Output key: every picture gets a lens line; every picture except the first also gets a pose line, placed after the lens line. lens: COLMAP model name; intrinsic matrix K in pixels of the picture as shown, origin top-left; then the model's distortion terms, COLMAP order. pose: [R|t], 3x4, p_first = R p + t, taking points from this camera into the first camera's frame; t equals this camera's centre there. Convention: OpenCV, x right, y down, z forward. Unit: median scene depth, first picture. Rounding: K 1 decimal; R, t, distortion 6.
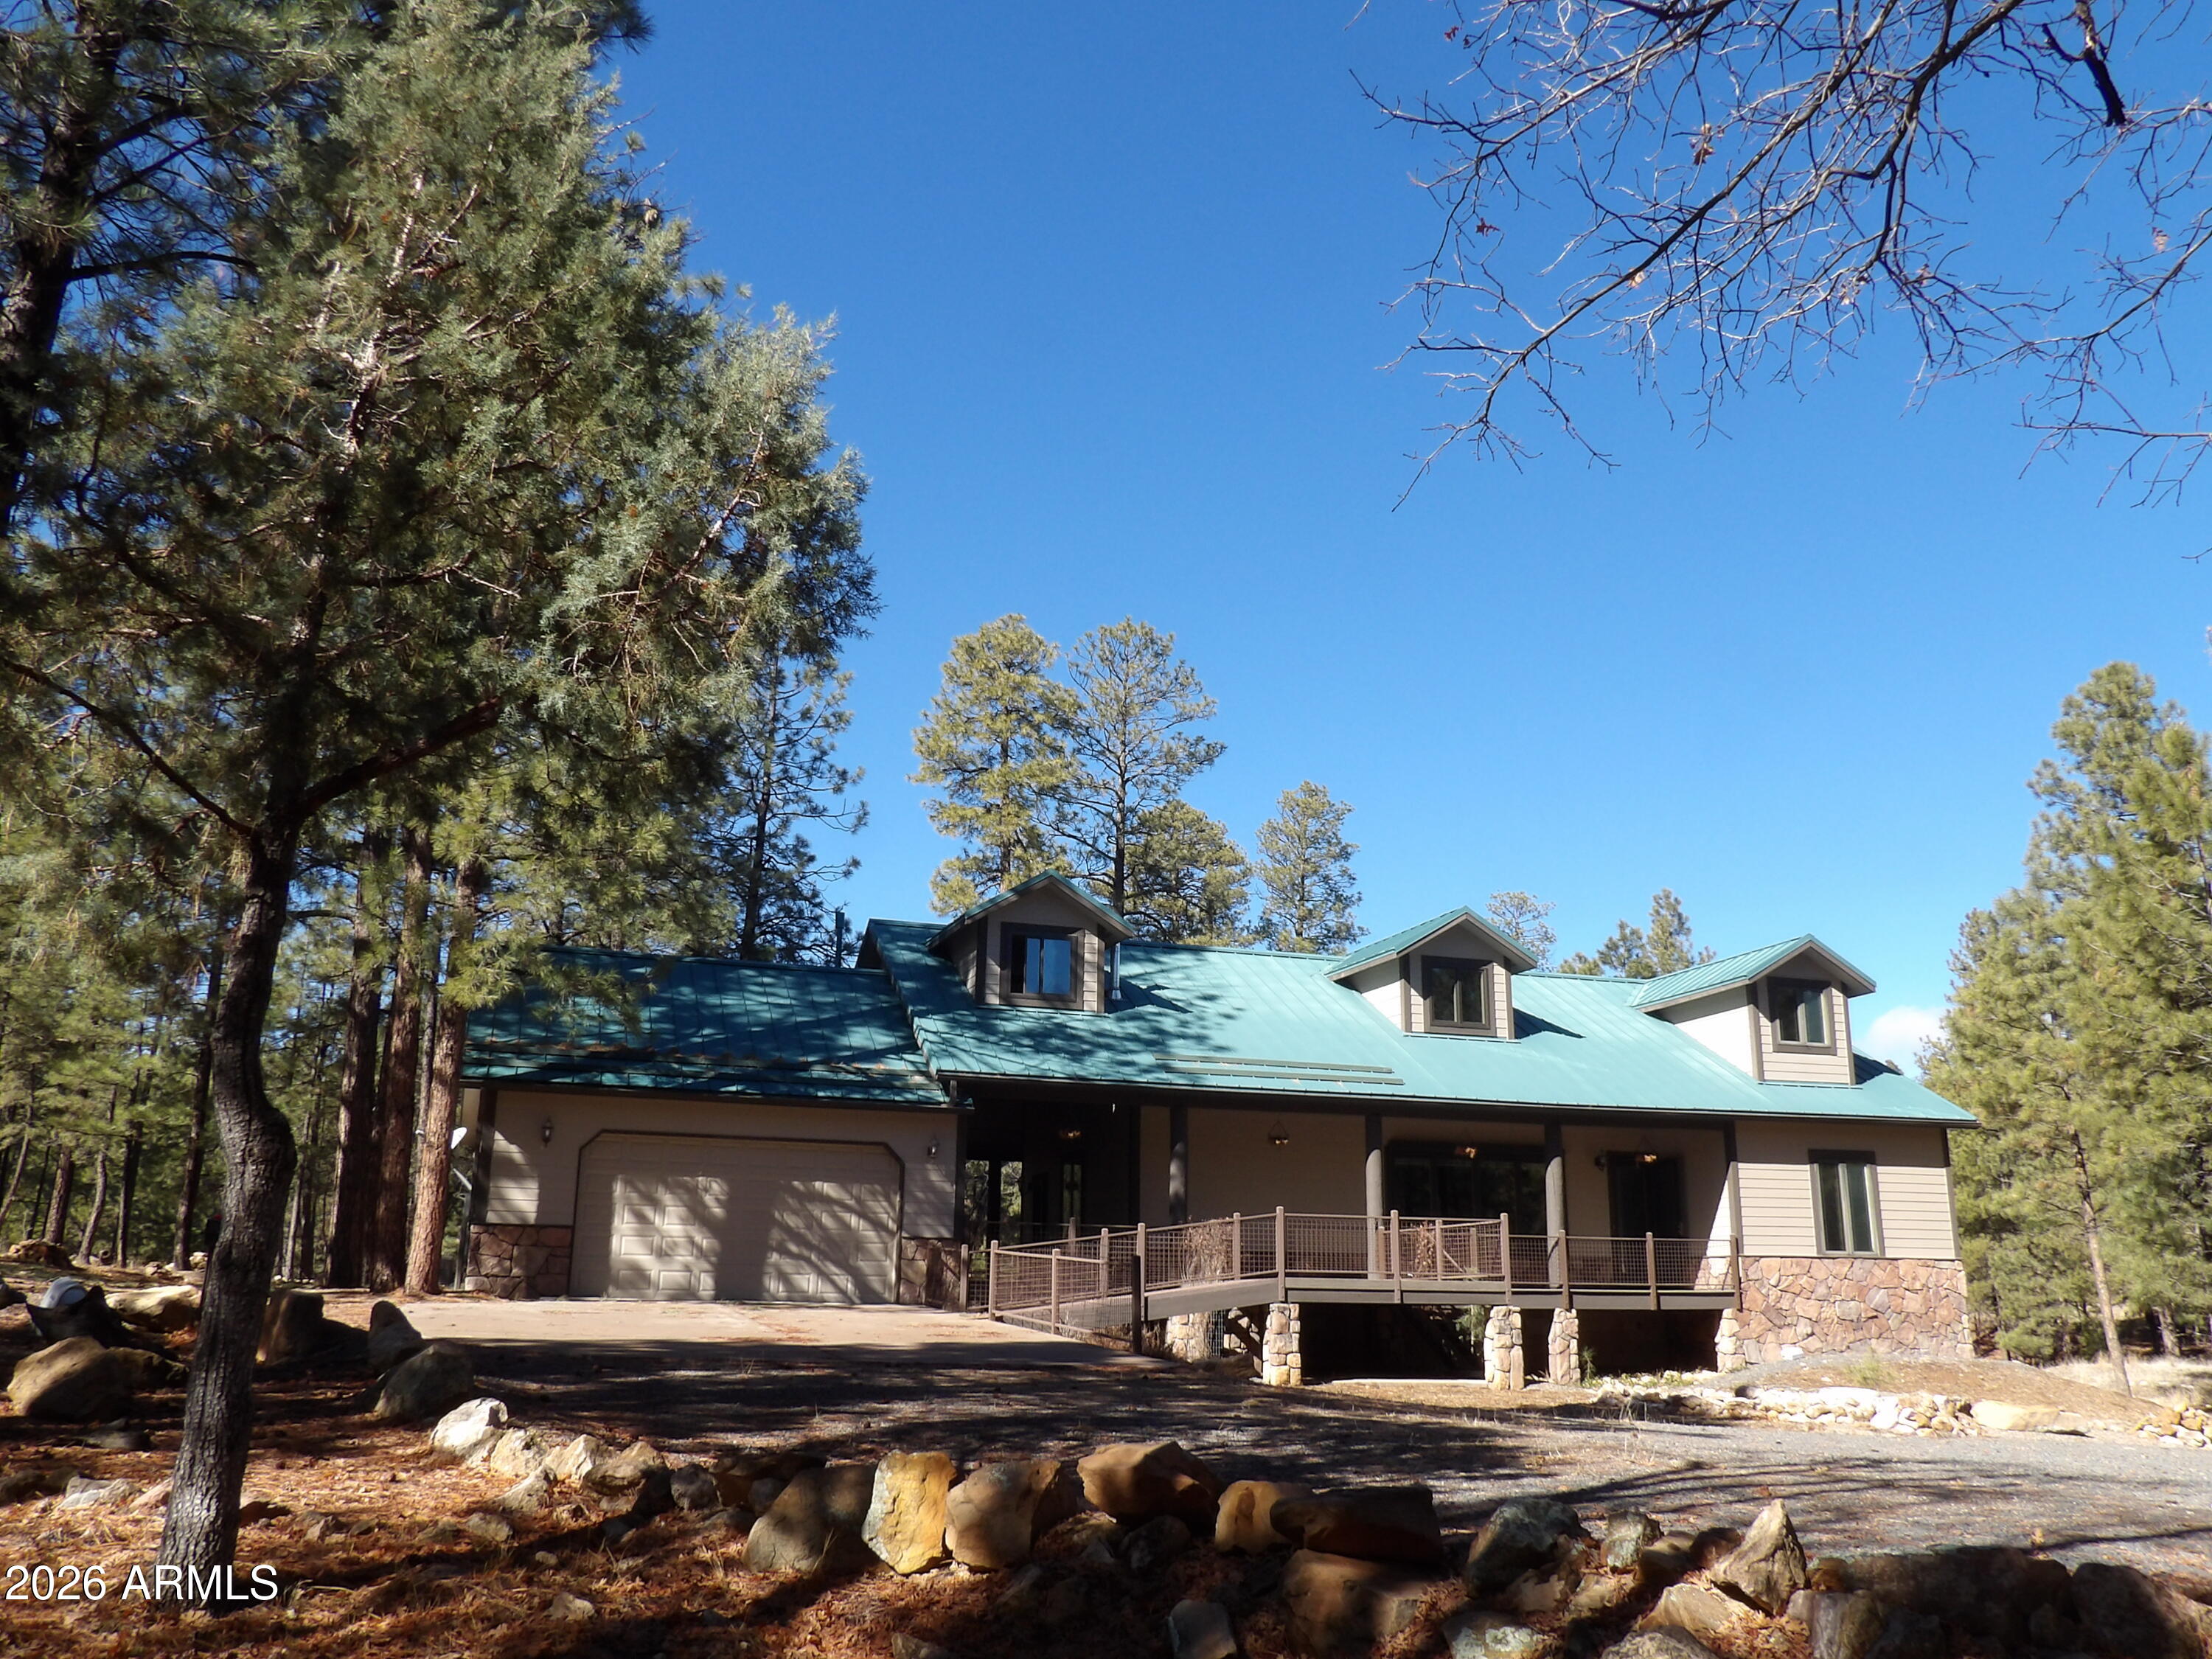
lens RADIAL K [[1774.3, 0, 1106.0], [0, 1774.3, 829.5], [0, 0, 1]] dist [-0.055074, -0.005024]
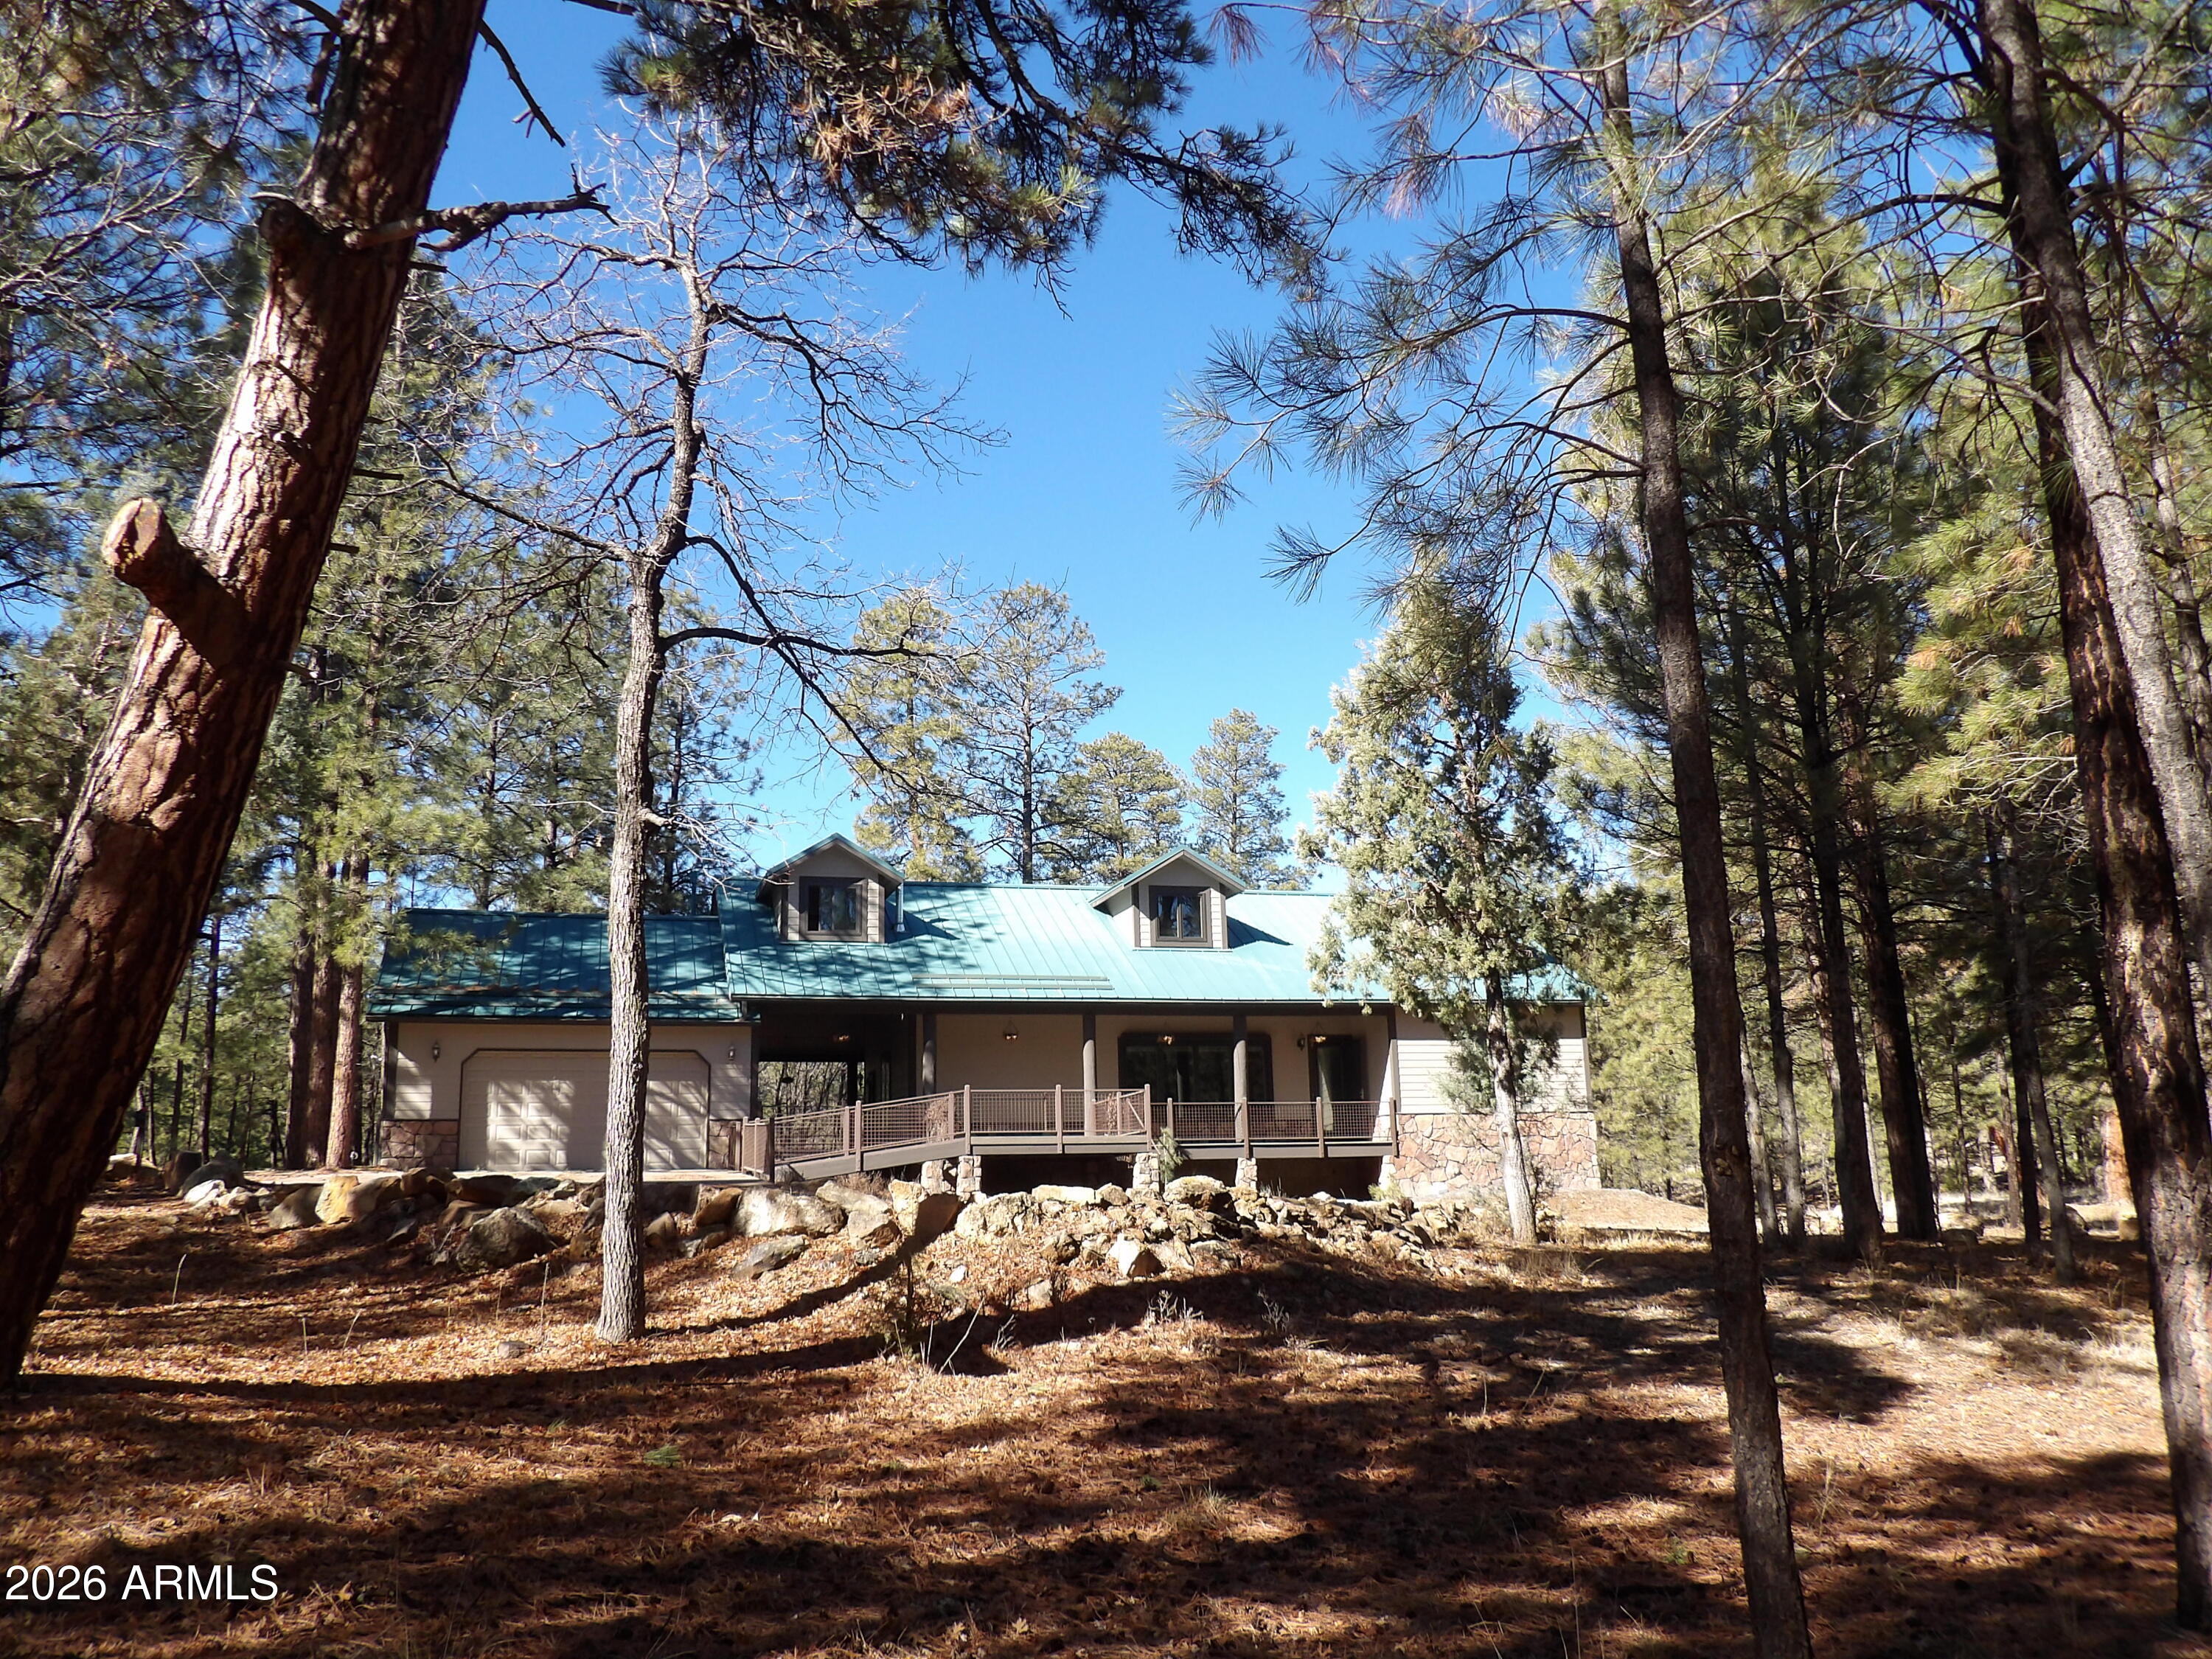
lens RADIAL K [[1774.3, 0, 1106.0], [0, 1774.3, 829.5], [0, 0, 1]] dist [-0.055074, -0.005024]
pose [[0.997792, -0.045673, -0.048212, 0.230151], [0.048165, 0.997492, 0.051871, -0.037817], [0.045722, -0.054078, 0.997489, -0.273820]]
